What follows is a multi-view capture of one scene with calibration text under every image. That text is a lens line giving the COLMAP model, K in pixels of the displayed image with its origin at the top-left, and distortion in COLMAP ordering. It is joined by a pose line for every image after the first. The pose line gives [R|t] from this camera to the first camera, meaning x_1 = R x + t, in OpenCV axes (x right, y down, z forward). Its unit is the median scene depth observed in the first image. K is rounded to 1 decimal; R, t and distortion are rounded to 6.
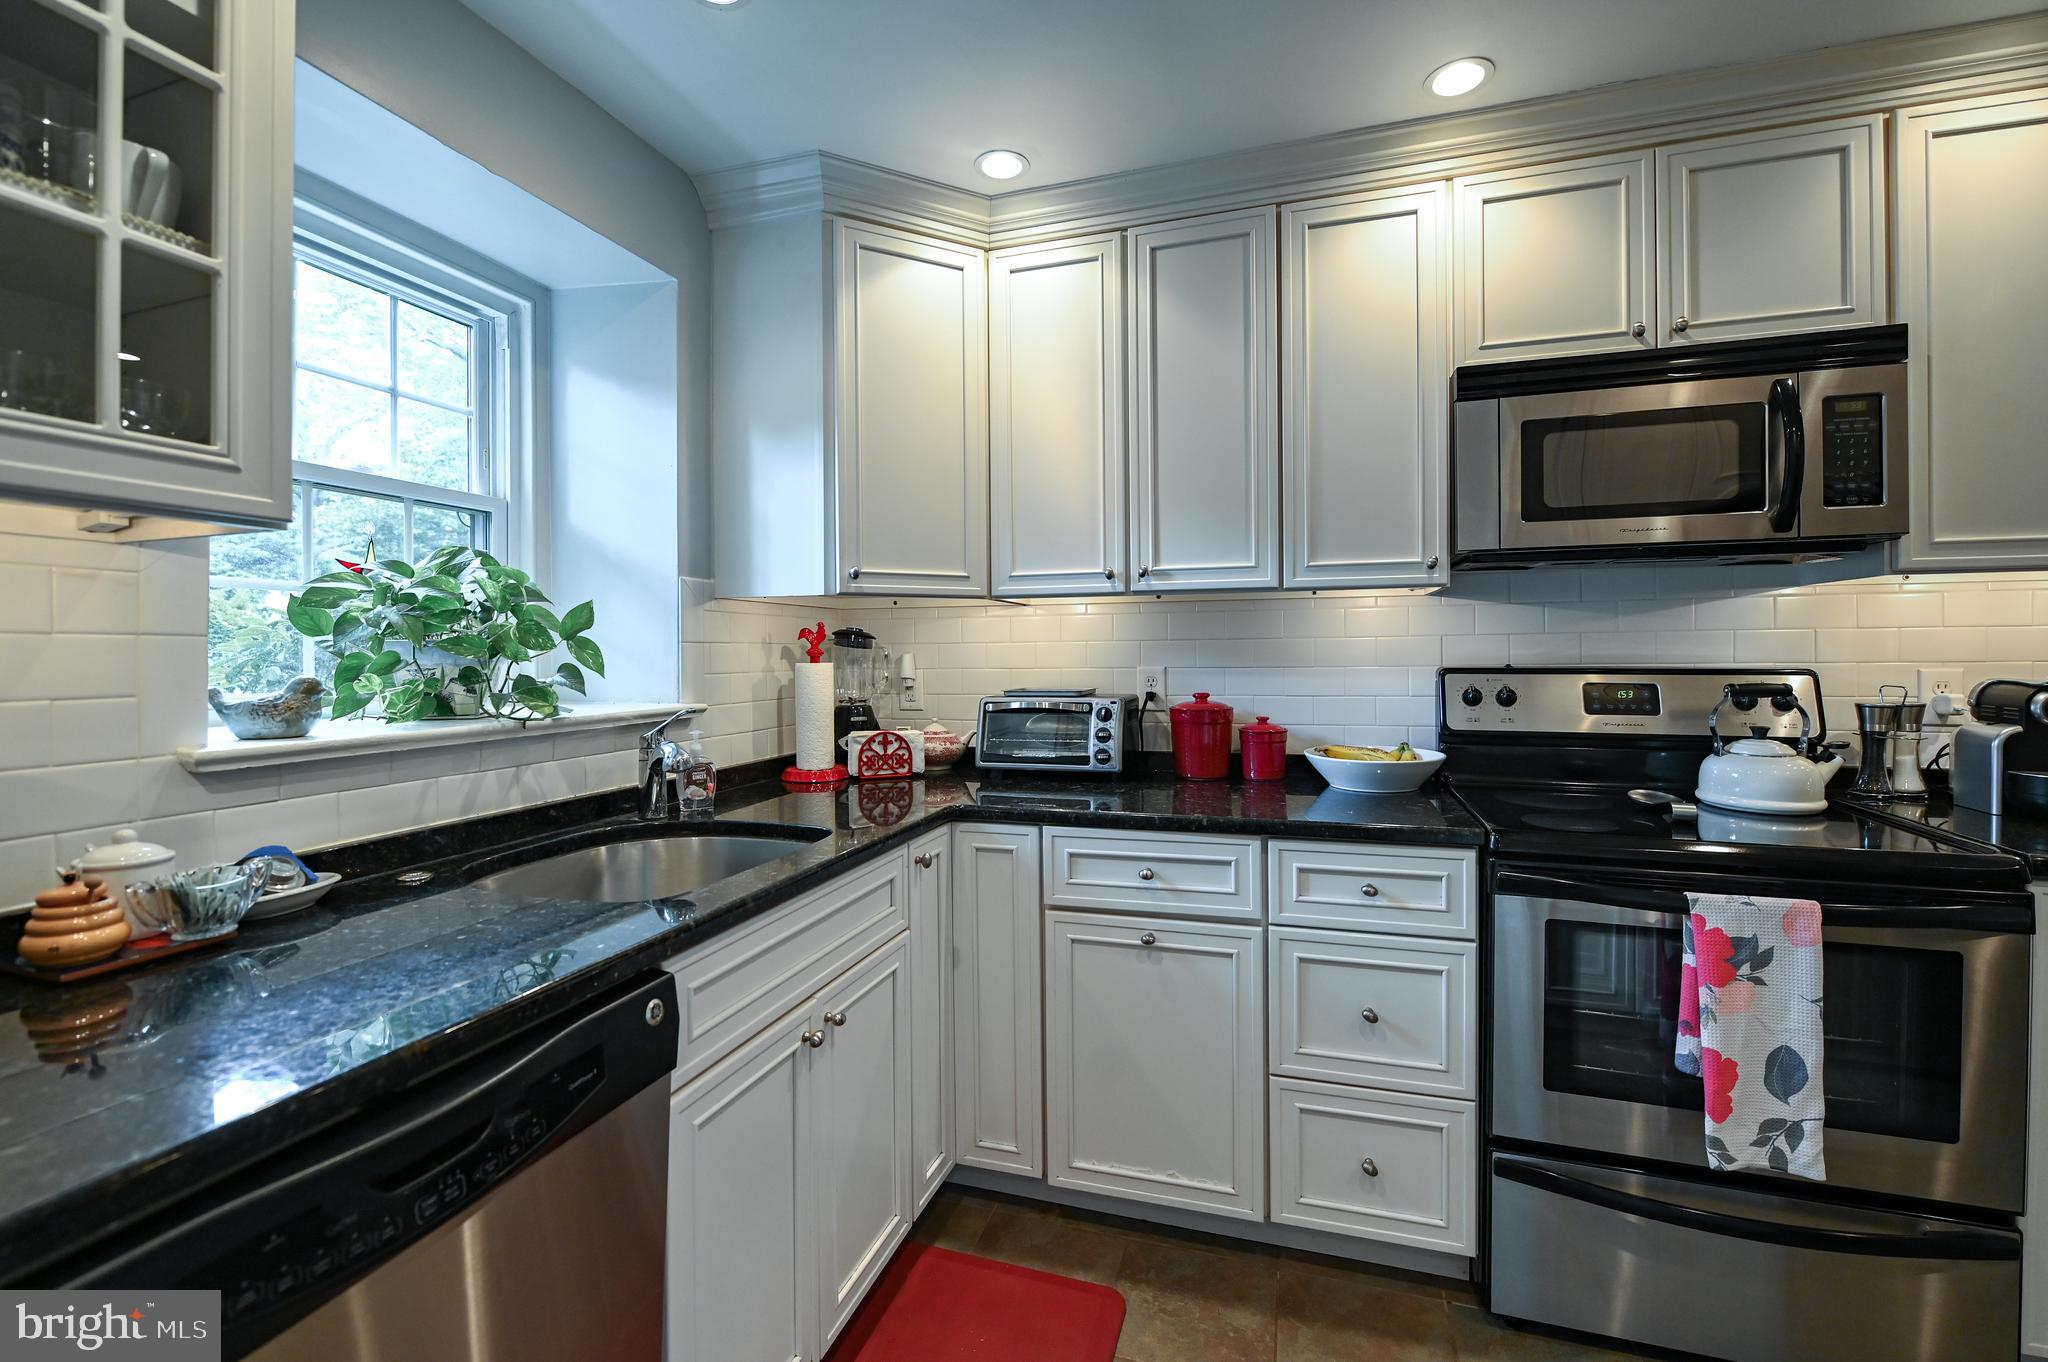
lens RADIAL K [[847.6, 0, 1024.8], [0, 847.6, 655.2], [0, 0, 1]] dist [-0.010049, -0.000353]
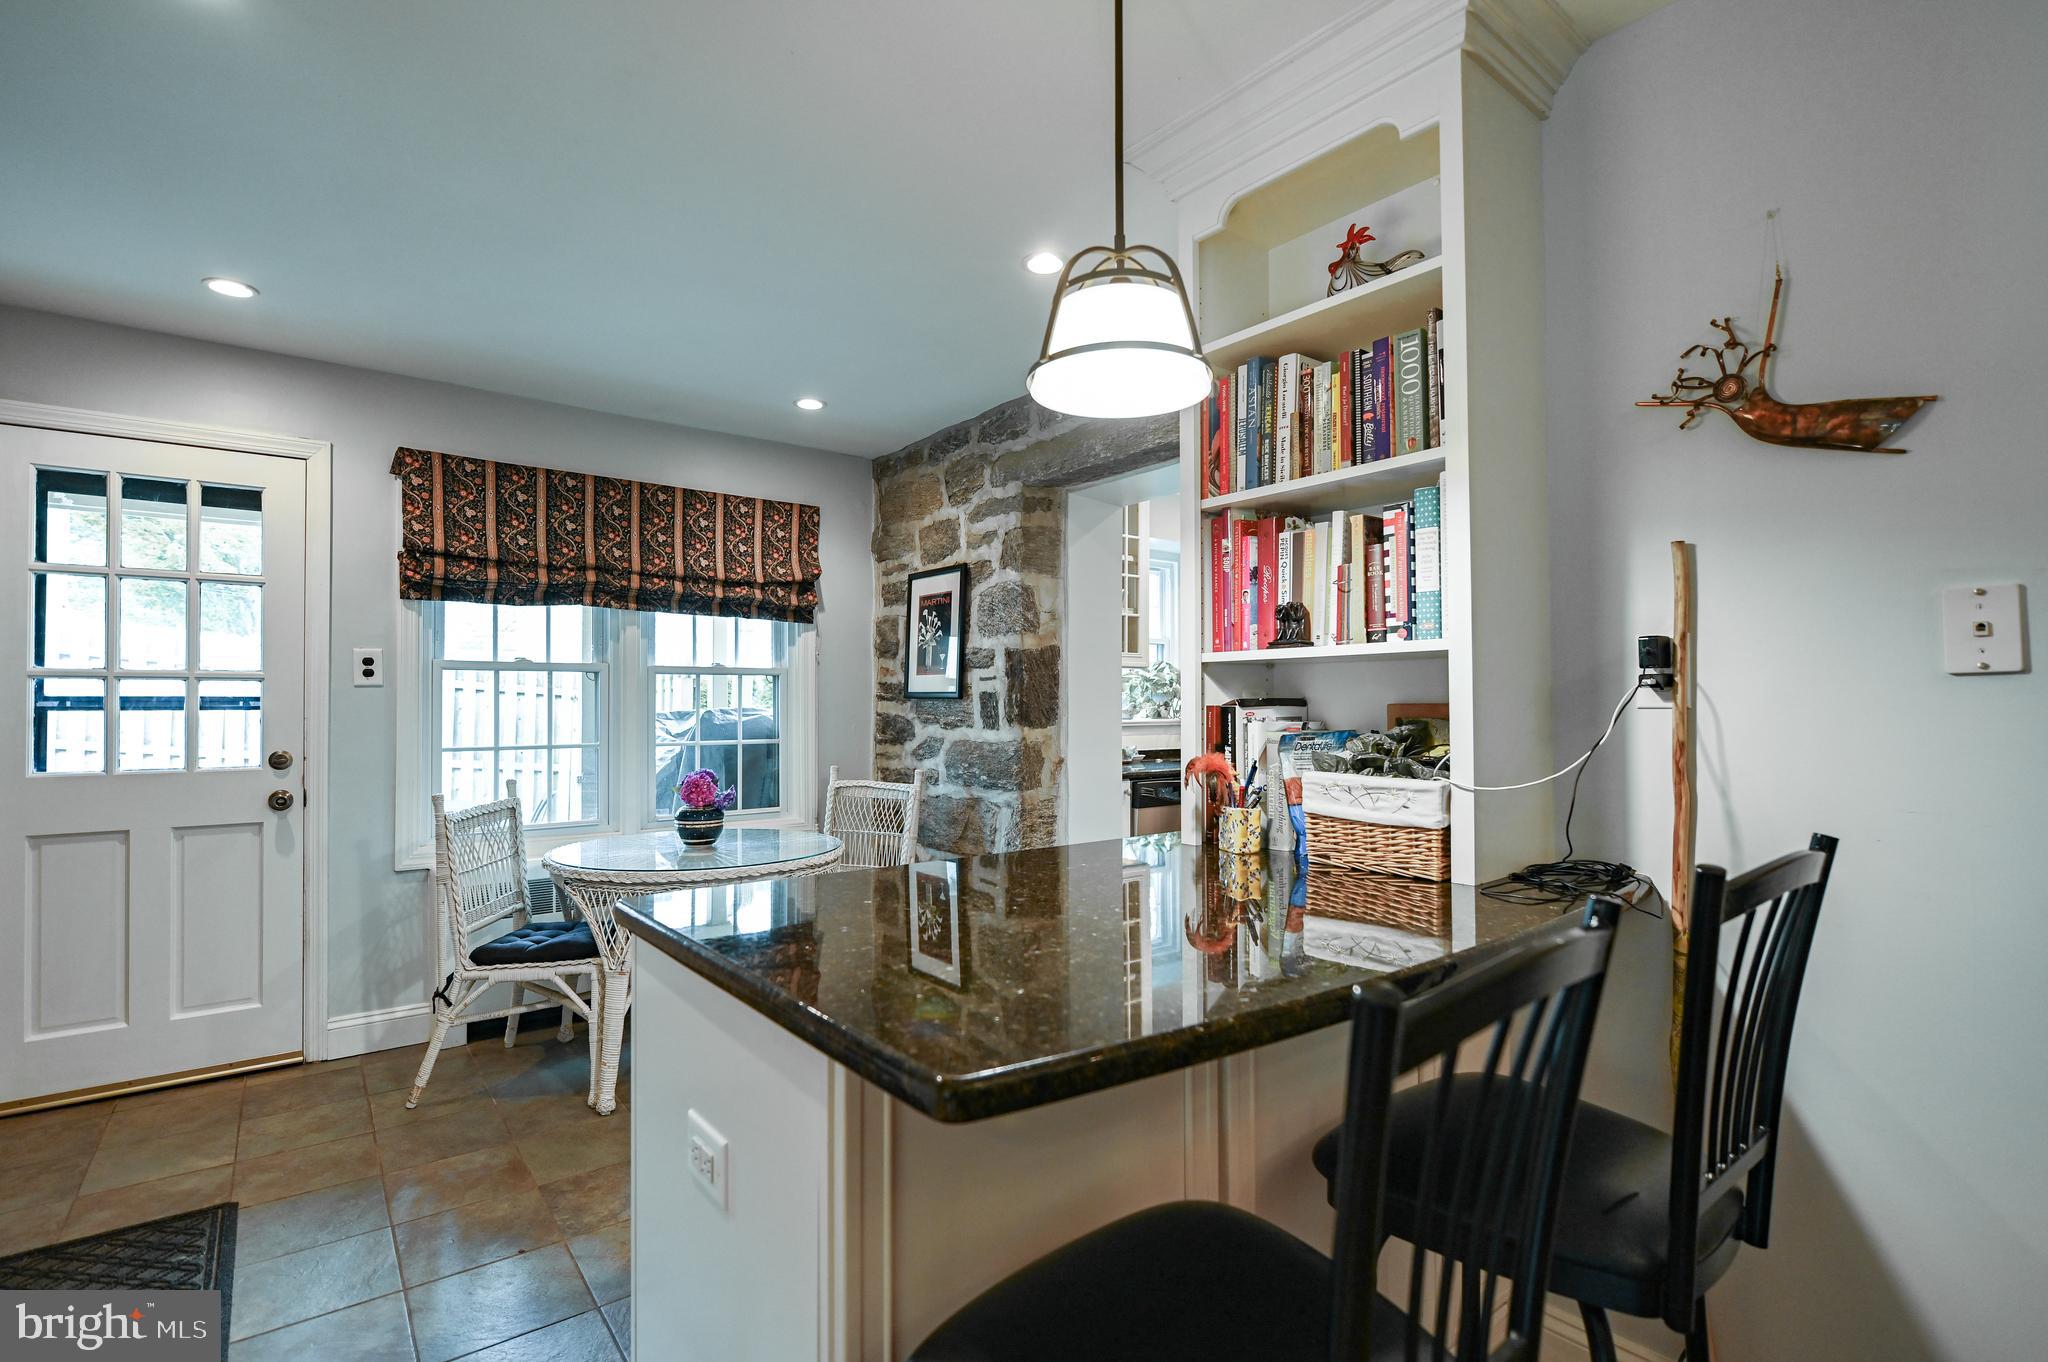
lens RADIAL K [[985.7, 0, 1032.4], [0, 985.7, 705.3], [0, 0, 1]] dist [-0.005758, 0.000232]
pose [[0.828071, 0.006834, -0.560581, 0.829665], [-0.006716, 0.999975, 0.002271, 0.020464], [0.560583, 0.001884, 0.828096, -1.957895]]
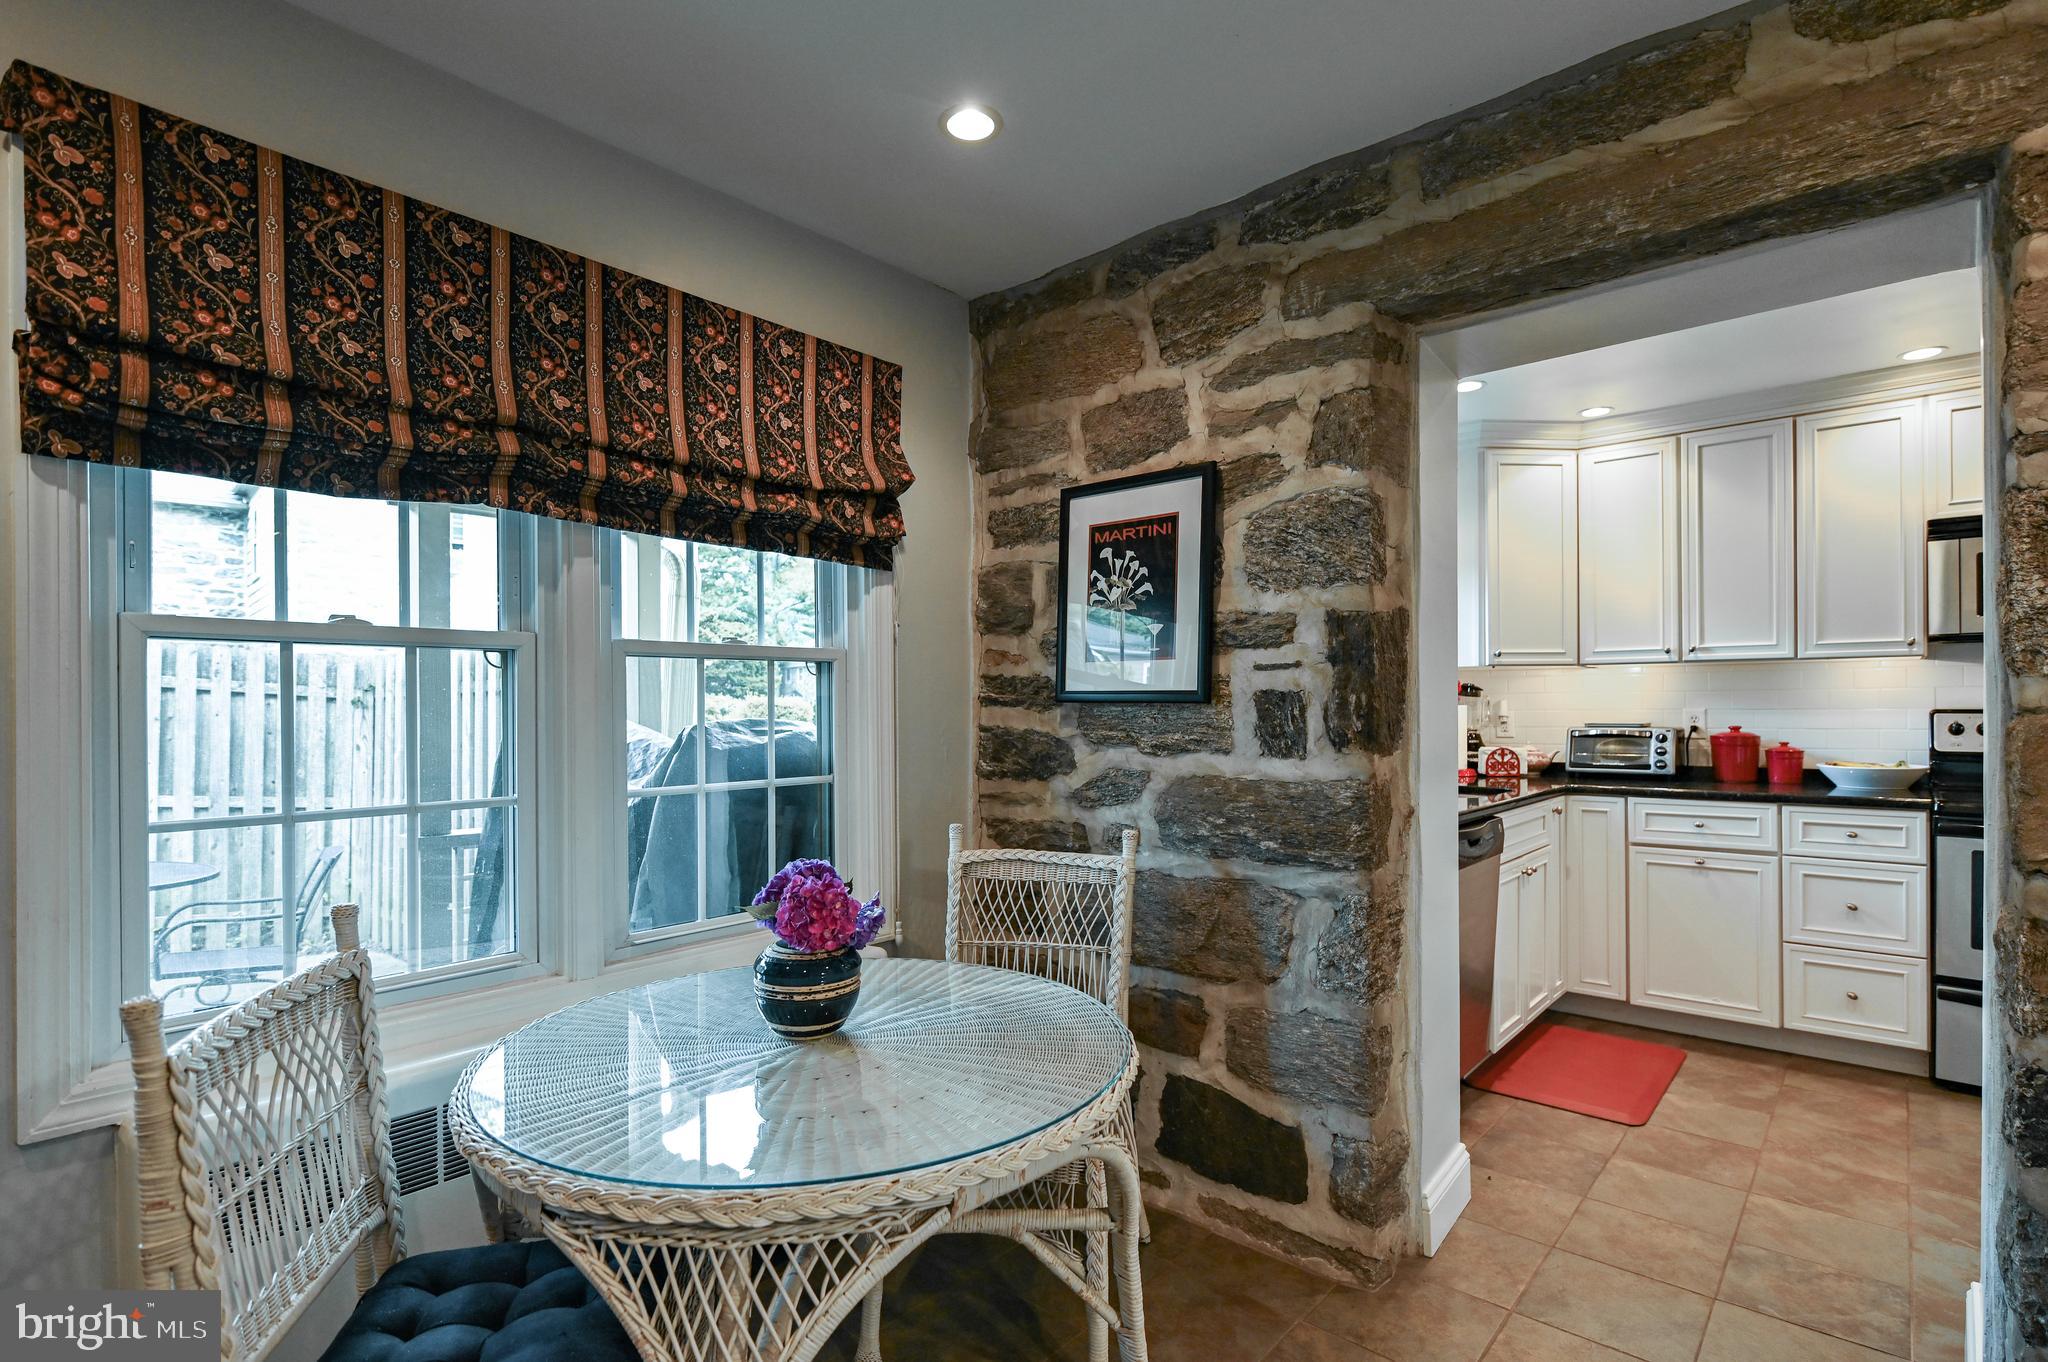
lens RADIAL K [[999.0, 0, 1028.2], [0, 999.0, 708.4], [0, 0, 1]] dist [-0.000747, -0.000856]
pose [[0.920686, 0.003354, -0.390291, -0.325687], [-0.002910, 0.999994, 0.001729, 0.017739], [0.390294, -0.000456, 0.920690, -1.432867]]
